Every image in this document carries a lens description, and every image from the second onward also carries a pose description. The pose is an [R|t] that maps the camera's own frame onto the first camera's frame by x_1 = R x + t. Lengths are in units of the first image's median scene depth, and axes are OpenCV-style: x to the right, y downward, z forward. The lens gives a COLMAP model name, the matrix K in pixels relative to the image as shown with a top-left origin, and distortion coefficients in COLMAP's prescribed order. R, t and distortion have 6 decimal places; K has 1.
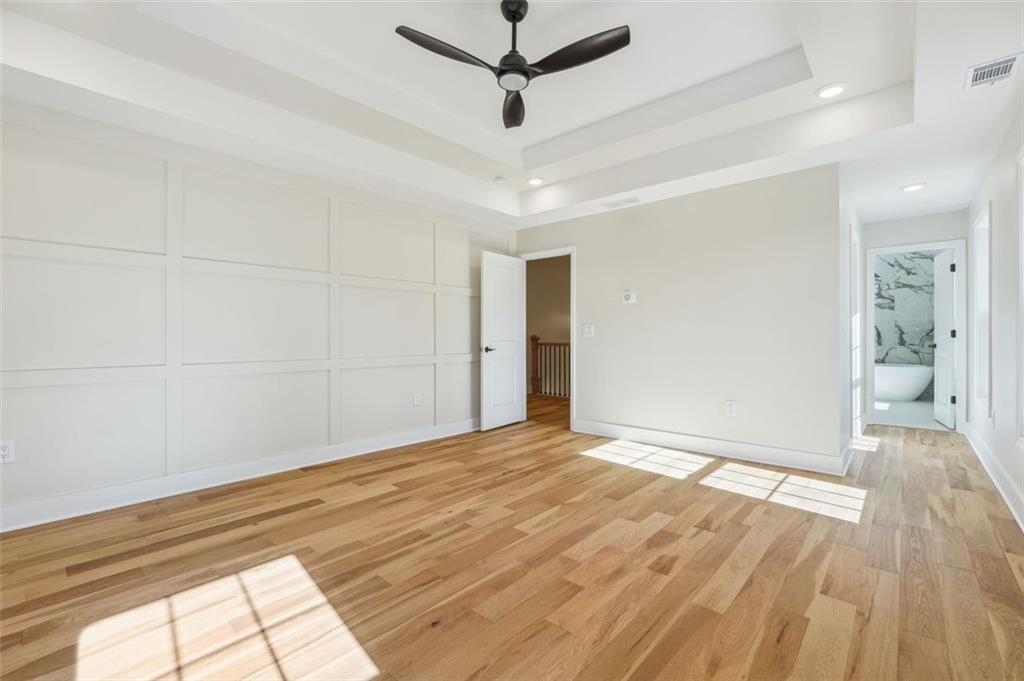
lens RADIAL K [[423.5, 0, 512.0], [0, 423.5, 340.5], [0, 0, 1]] dist [-0.010721, -0.000082]
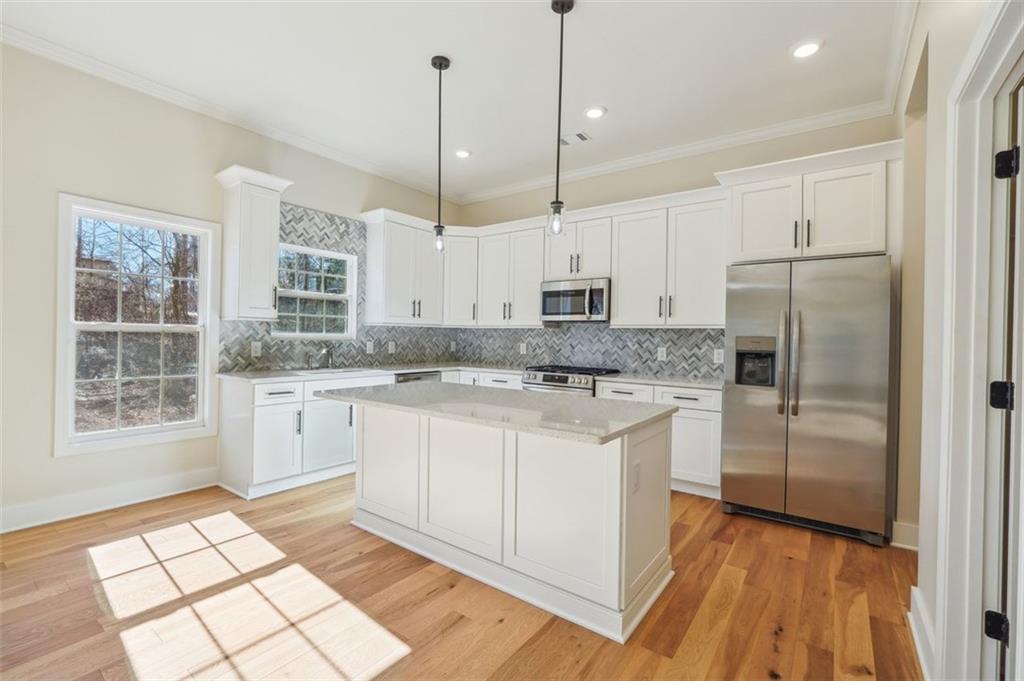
lens RADIAL K [[448.4, 0, 511.1], [0, 448.4, 339.0], [0, 0, 1]] dist [-0.001668, 0.000074]
pose [[-0.993765, -0.011184, -0.110937, 0.079310], [-0.010321, 0.999912, -0.008355, -0.020085], [0.111021, -0.007158, -0.993792, 1.003209]]
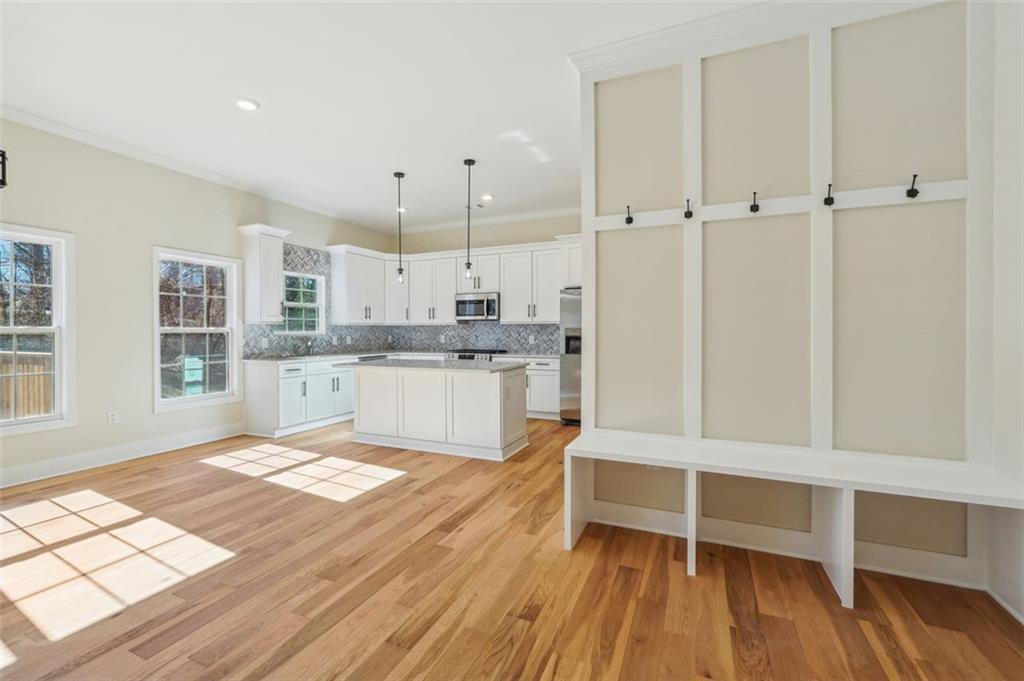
lens RADIAL K [[434.8, 0, 509.7], [0, 434.8, 337.1], [0, 0, 1]] dist [-0.006376, 0.000295]
pose [[-0.946005, 0.014159, -0.323843, 0.180742], [0.013105, 0.999899, 0.005433, -0.017857], [0.323888, 0.000895, -0.946095, 1.374327]]
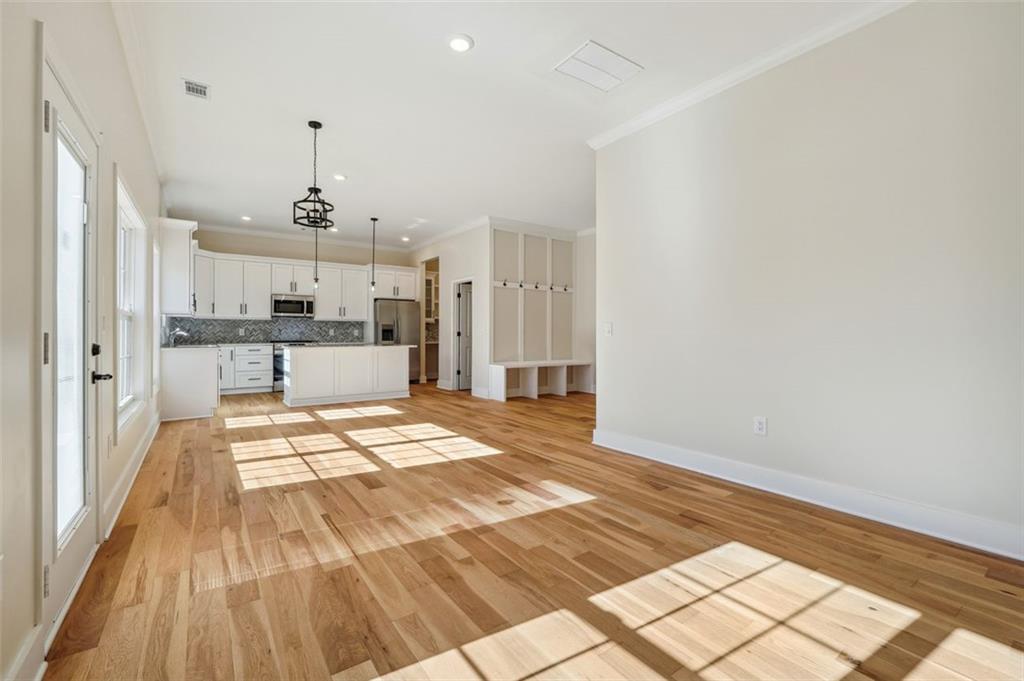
lens RADIAL K [[441.5, 0, 507.6], [0, 441.5, 334.8], [0, 0, 1]] dist [0.000671, 0.000252]
pose [[-0.212991, 0.008791, -0.977015, 1.175536], [0.010980, 0.999918, 0.006604, 0.000678], [0.976993, -0.009321, -0.213070, 1.257766]]
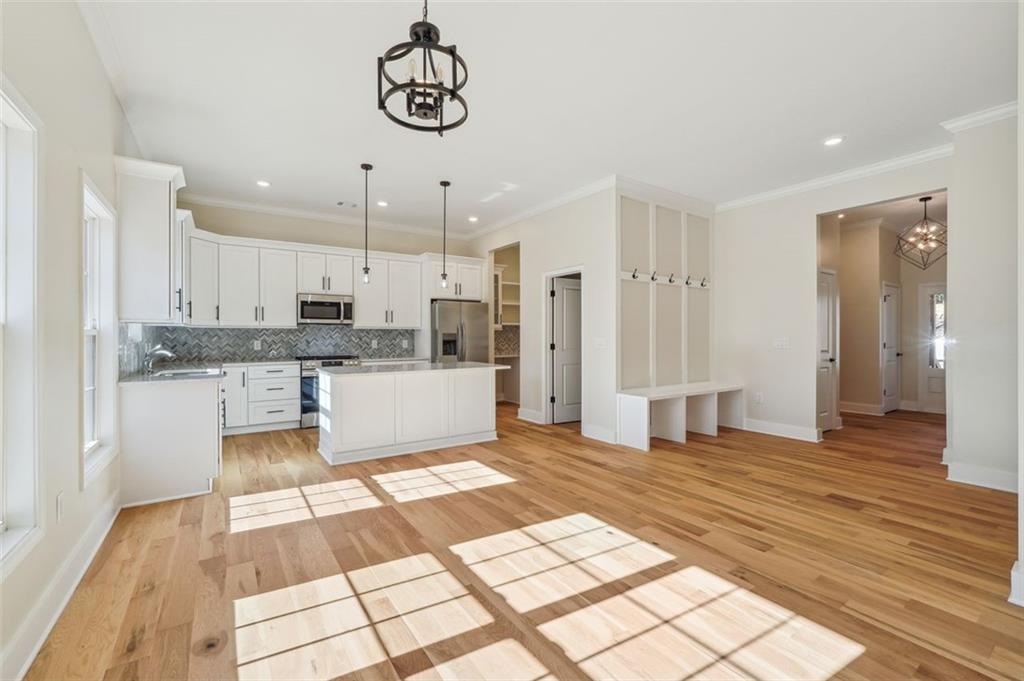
lens RADIAL K [[434.8, 0, 509.7], [0, 434.8, 337.1], [0, 0, 1]] dist [-0.006376, 0.000295]
pose [[-0.228638, 0.008766, -0.973472, 0.824003], [0.015328, 0.999868, 0.005404, -0.024266], [0.973391, -0.013686, -0.228742, 0.928181]]
